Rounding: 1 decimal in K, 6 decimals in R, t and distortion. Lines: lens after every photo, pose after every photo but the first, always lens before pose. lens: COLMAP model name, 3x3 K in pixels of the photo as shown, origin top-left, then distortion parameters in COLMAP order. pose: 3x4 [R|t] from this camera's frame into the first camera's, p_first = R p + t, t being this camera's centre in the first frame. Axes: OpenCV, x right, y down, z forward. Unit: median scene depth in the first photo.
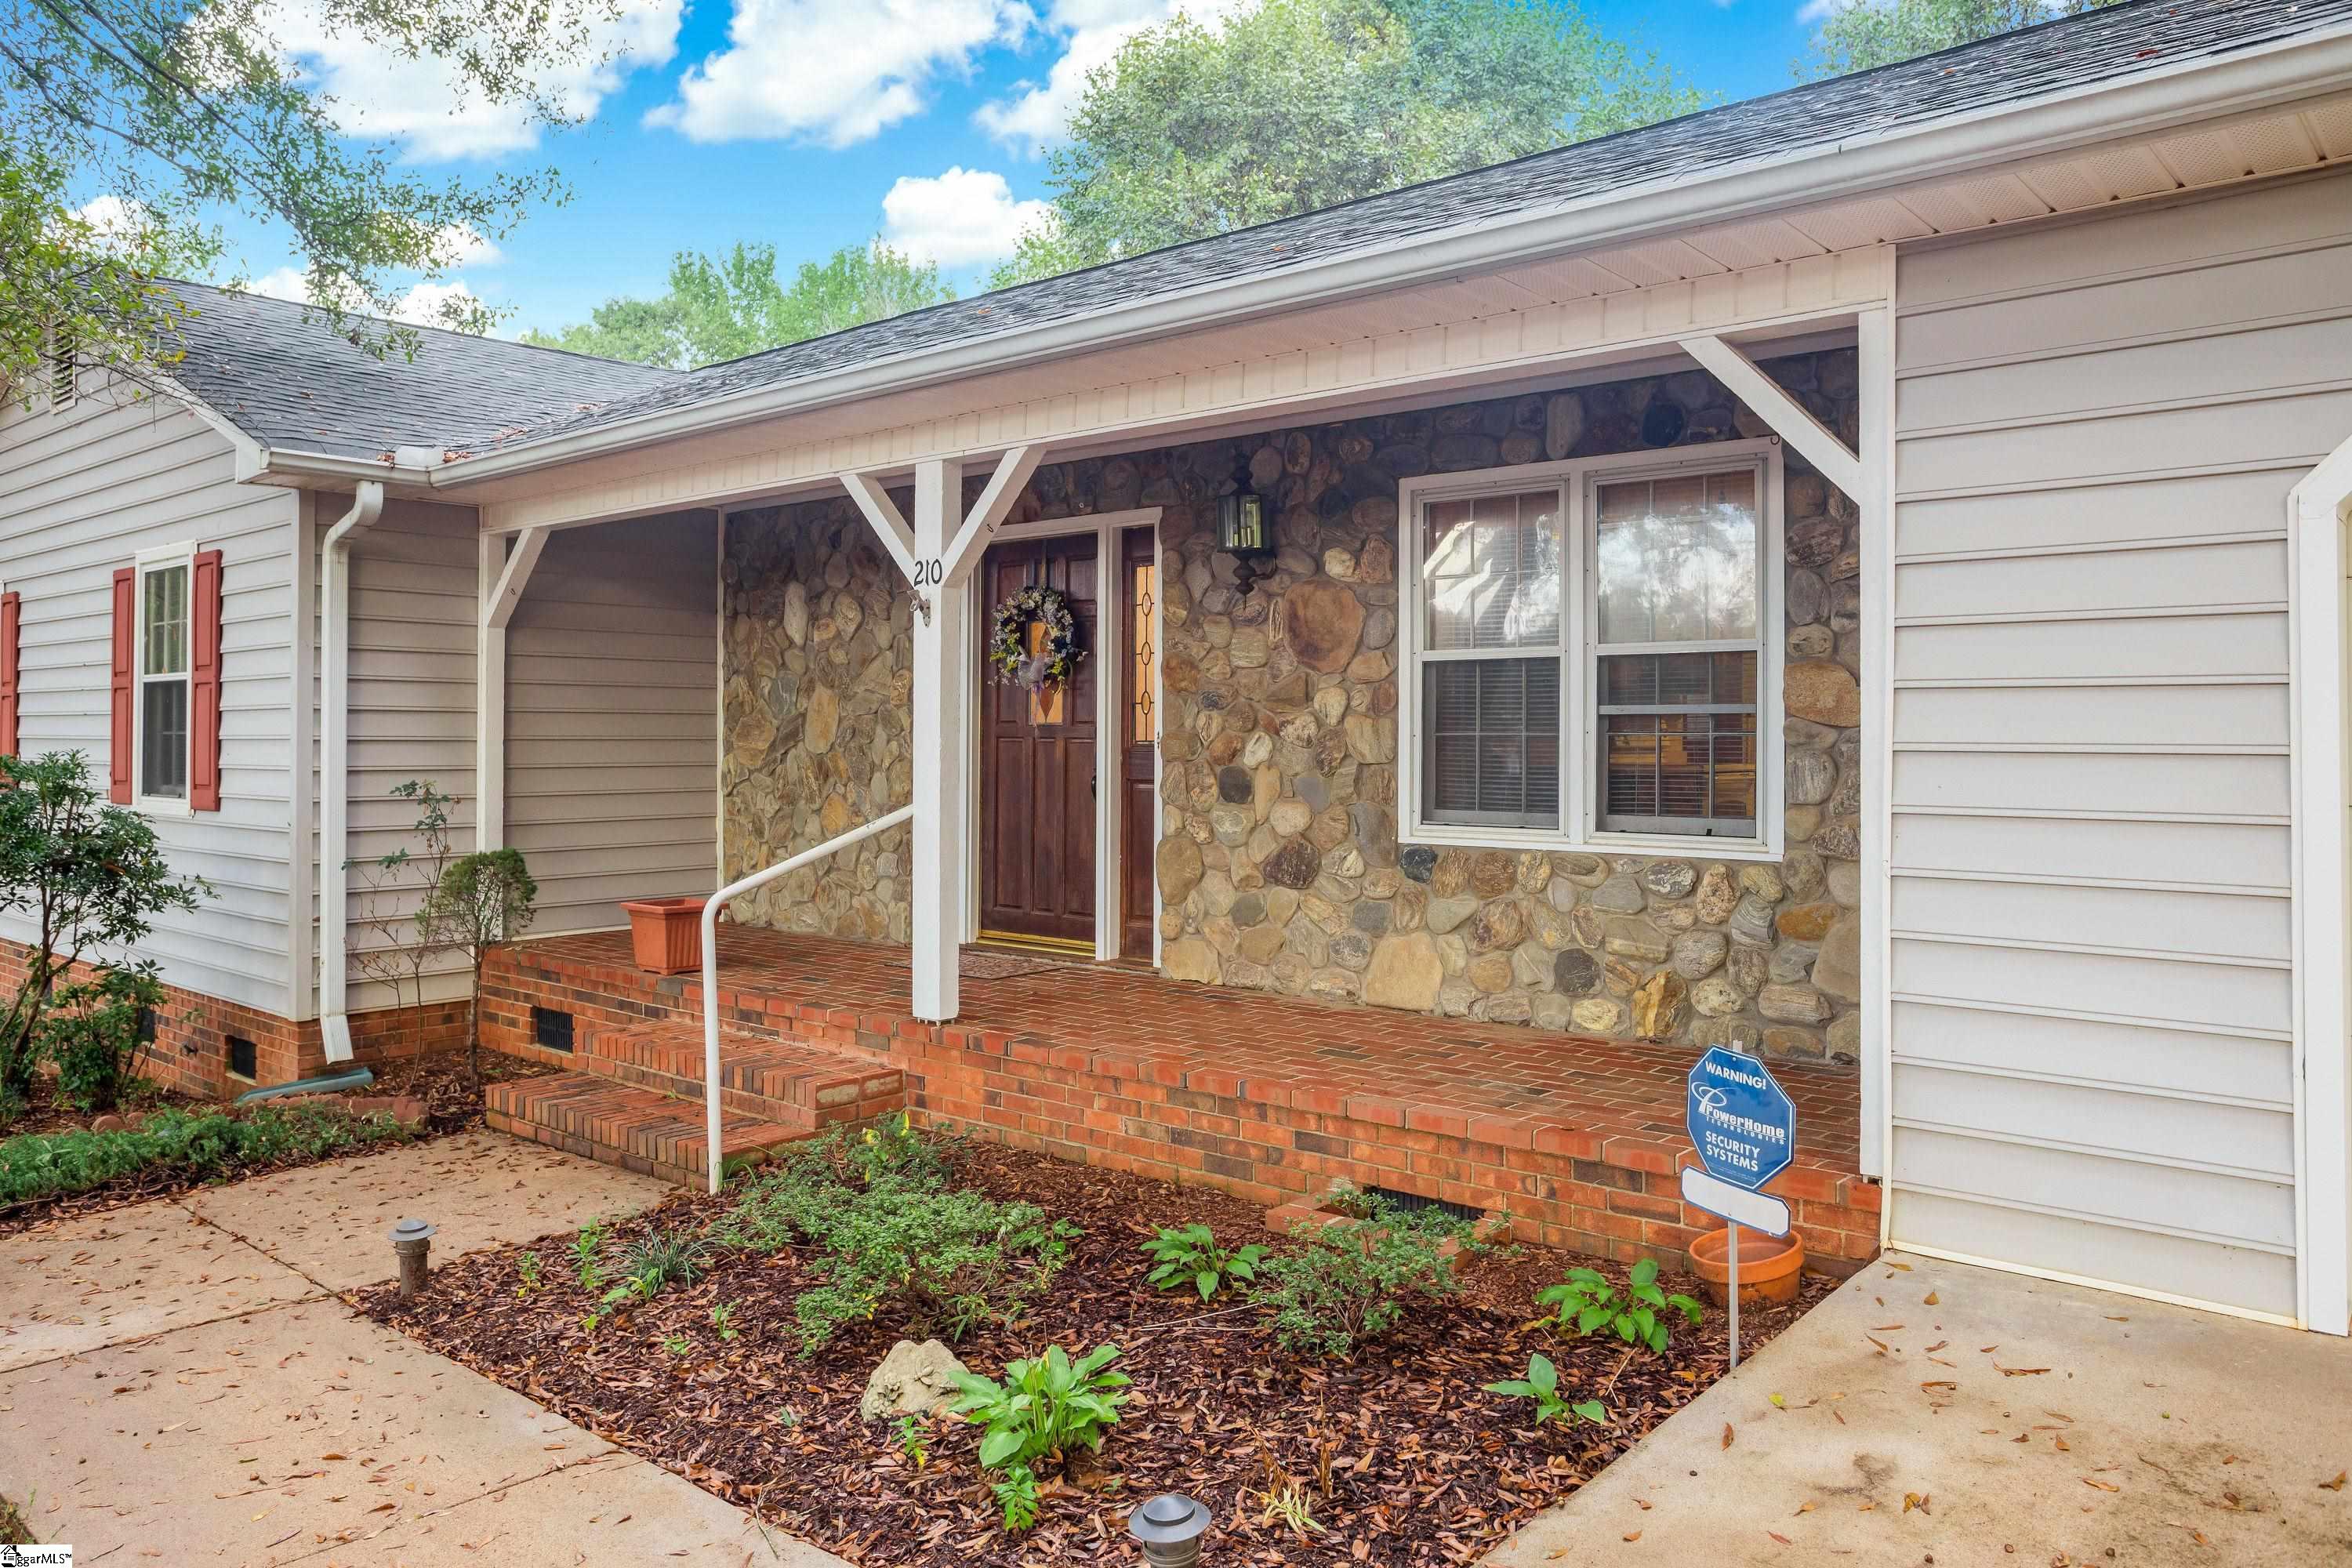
lens RADIAL K [[1681.5, 0, 1137.0], [0, 1681.5, 719.8], [0, 0, 1]] dist [-0.012572, 0.005555]
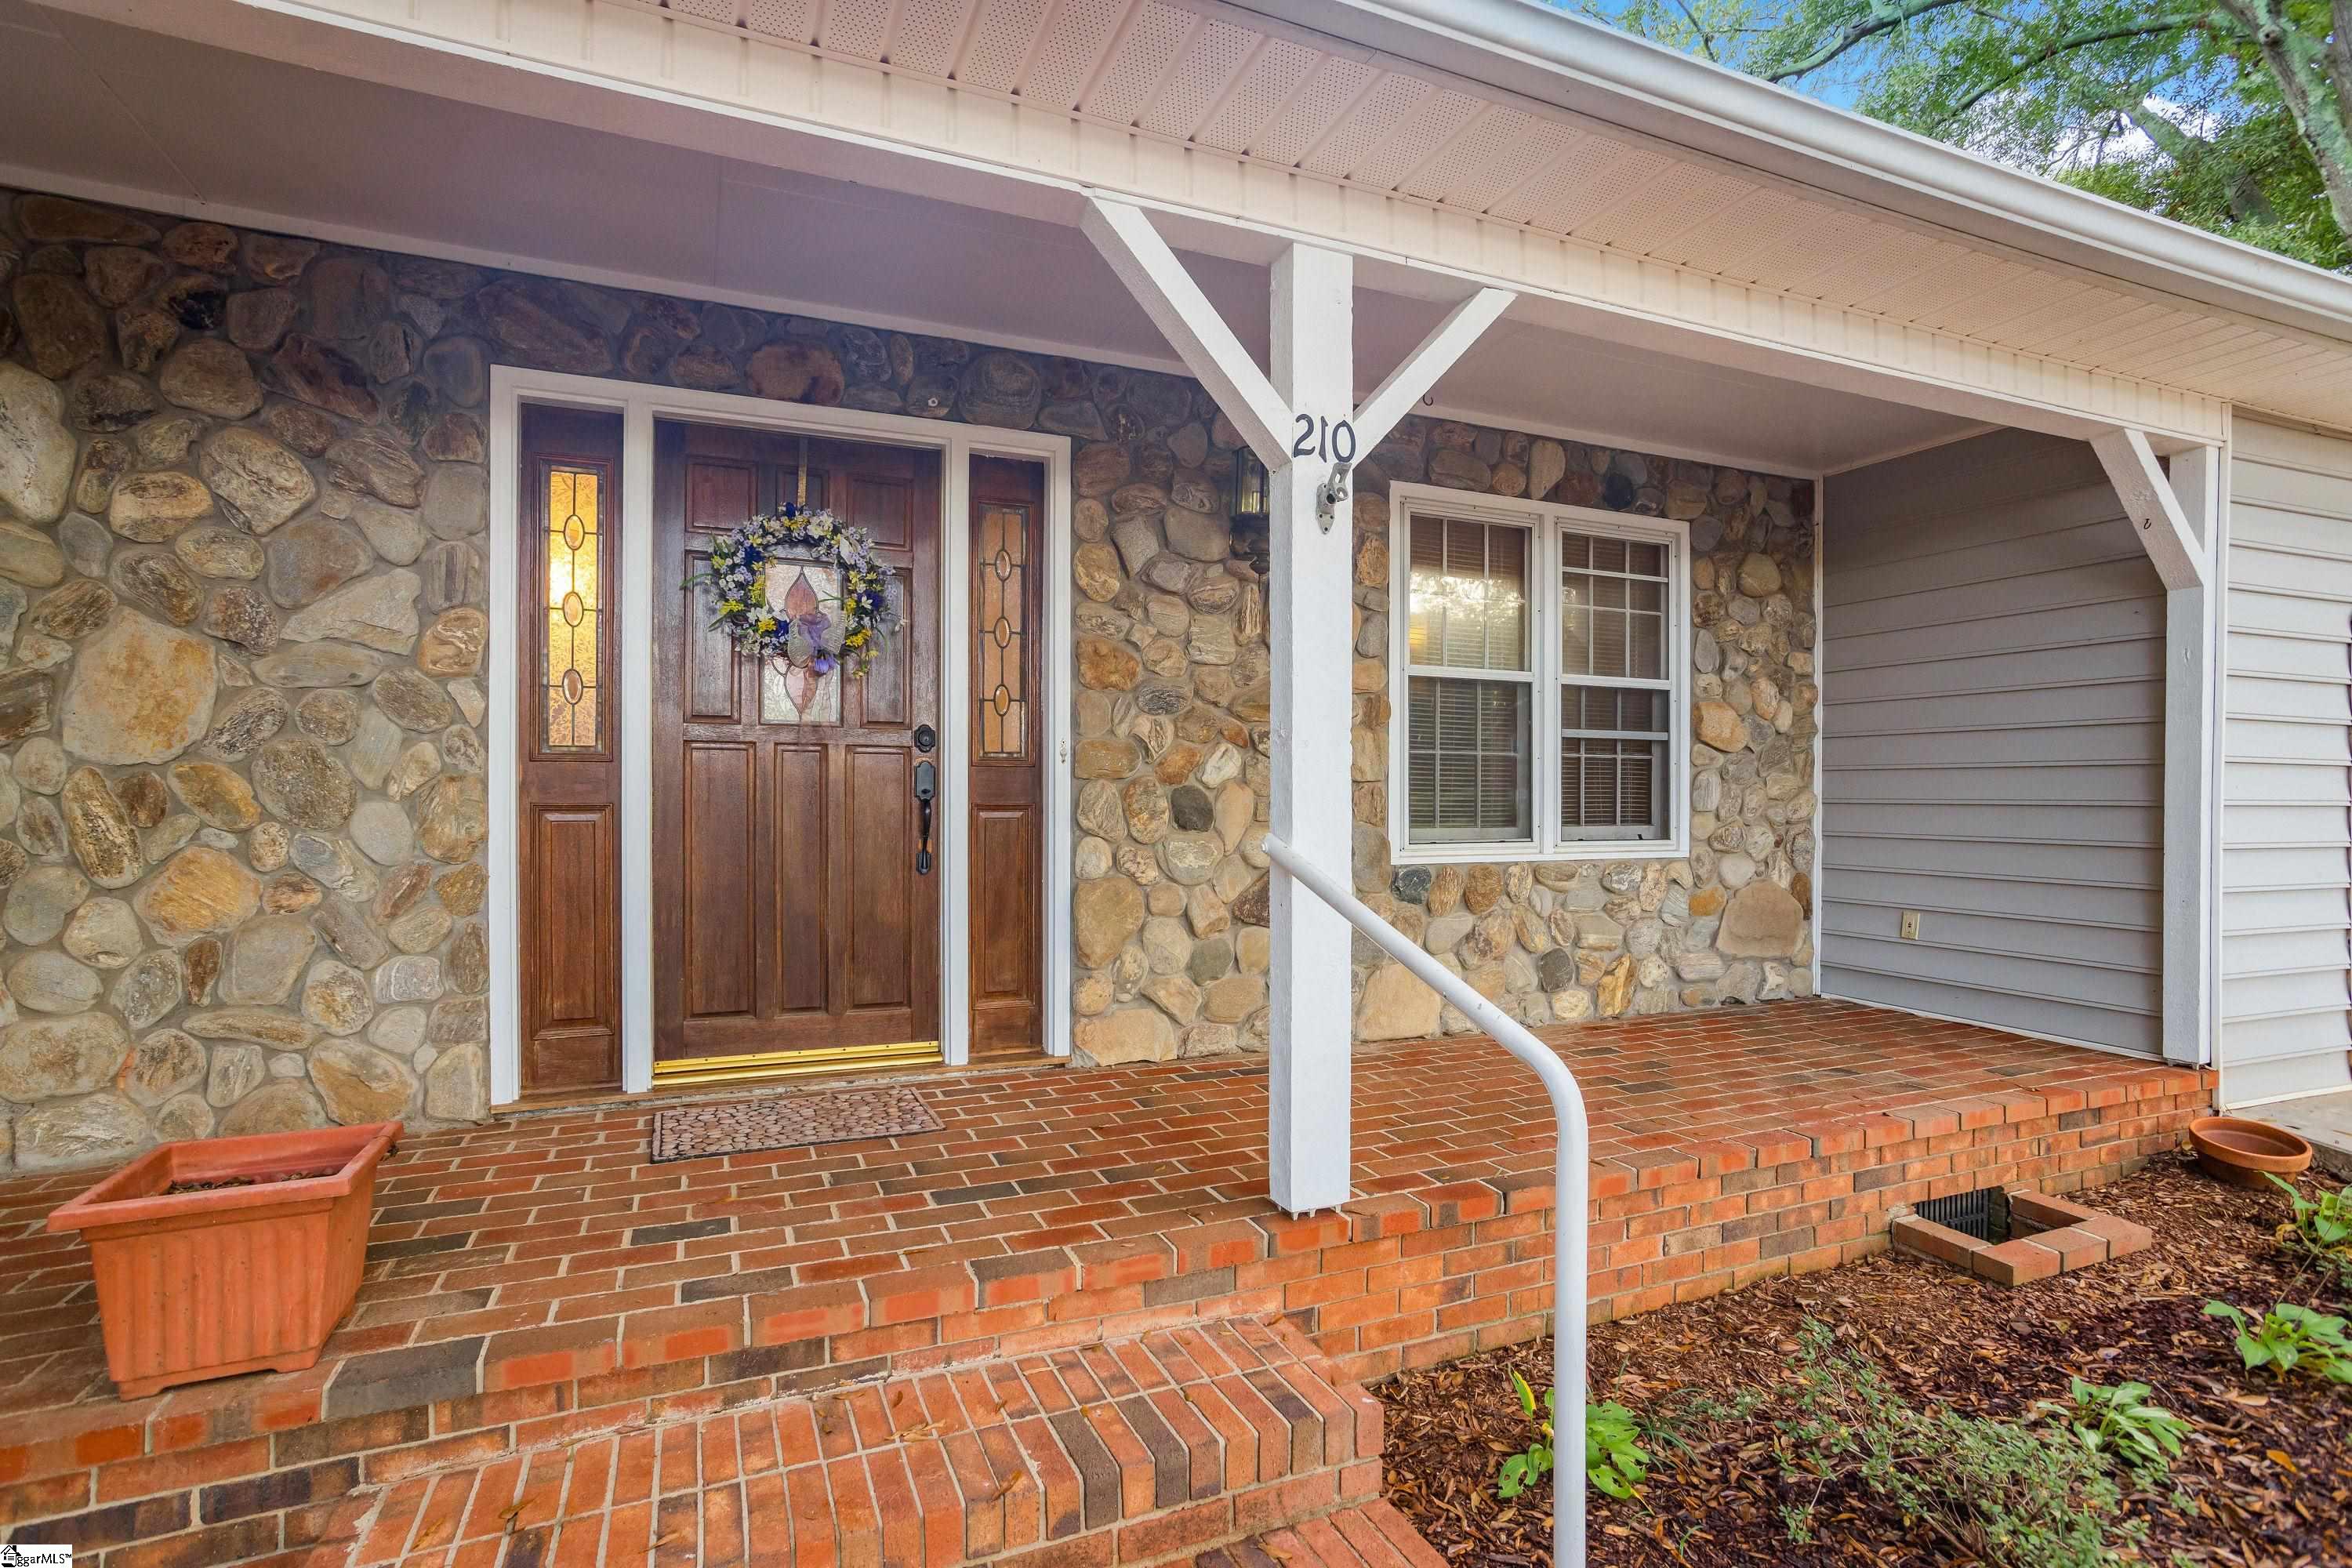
lens RADIAL K [[1134.0, 0, 1172.5], [0, 1134.0, 799.2], [0, 0, 1]] dist [-0.037814, 0.018972]
pose [[0.428263, -0.005175, 0.903639, -0.446578], [-0.013811, 0.999829, 0.012271, 0.028449], [-0.903549, -0.017735, 0.428118, 0.791627]]
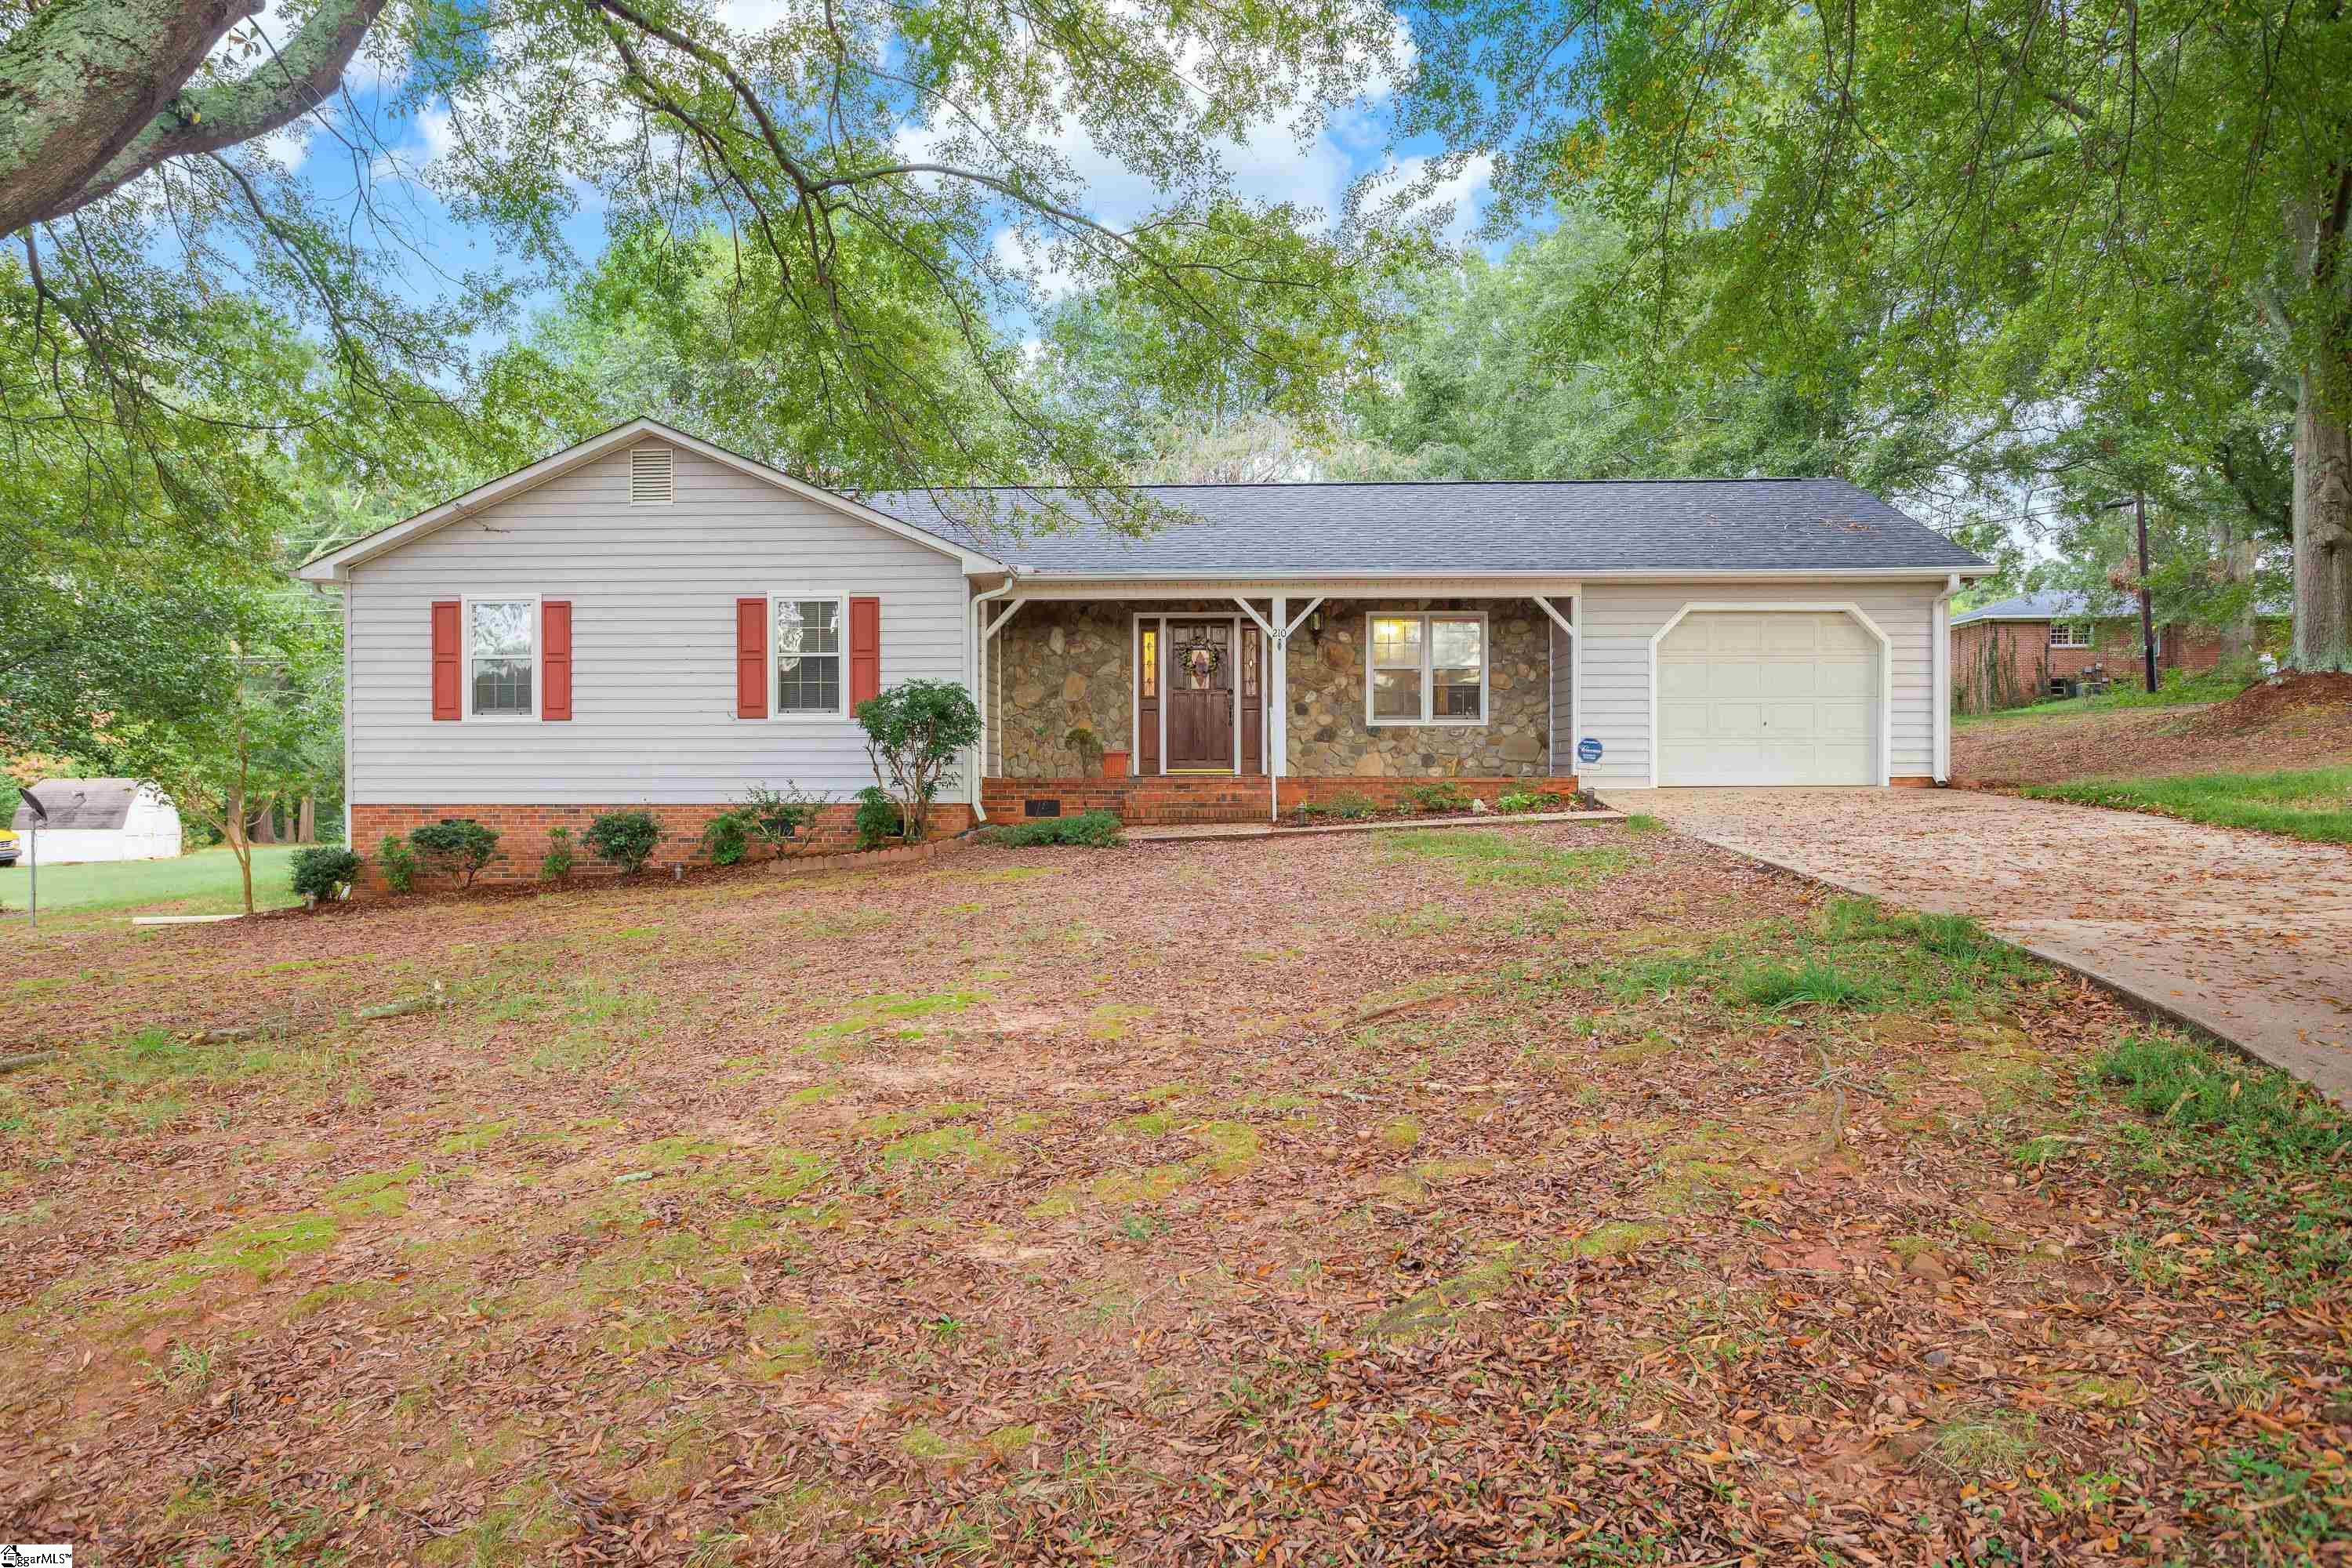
lens RADIAL K [[1564.4, 0, 1162.0], [0, 1564.4, 804.0], [0, 0, 1]] dist [0.010484, 0.000446]
pose [[0.774129, -0.012534, 0.632904, -1.910246], [-0.004238, 0.999679, 0.024981, 0.140546], [-0.633014, -0.022021, 0.773827, -0.994453]]
